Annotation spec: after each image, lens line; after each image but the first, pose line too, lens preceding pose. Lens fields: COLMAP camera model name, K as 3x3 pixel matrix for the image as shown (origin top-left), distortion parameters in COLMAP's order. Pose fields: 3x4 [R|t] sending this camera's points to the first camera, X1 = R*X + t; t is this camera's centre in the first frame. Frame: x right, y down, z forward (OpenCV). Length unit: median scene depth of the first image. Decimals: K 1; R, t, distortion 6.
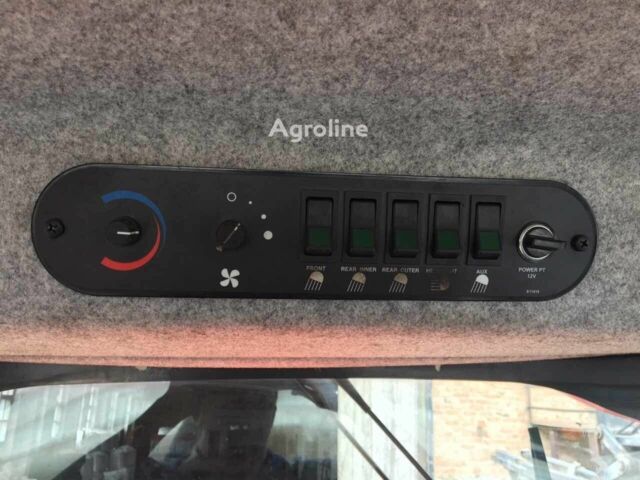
lens RADIAL K [[536.2, 0, 320.0], [0, 536.2, 240.0], [0, 0, 1]] dist [0.045634, -0.051948]
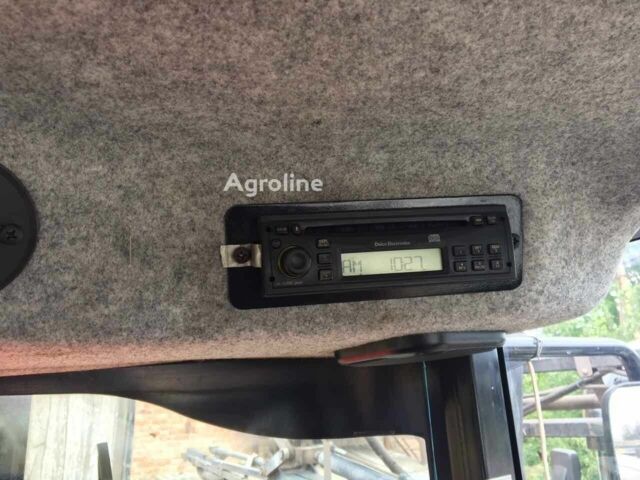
lens RADIAL K [[536.2, 0, 320.0], [0, 536.2, 240.0], [0, 0, 1]] dist [0.045634, -0.051948]
pose [[0.891275, 0.080070, 0.446337, 0.530478], [-0.083735, 0.996421, -0.011543, -0.014456], [-0.445664, -0.027086, 0.894790, 0.086223]]
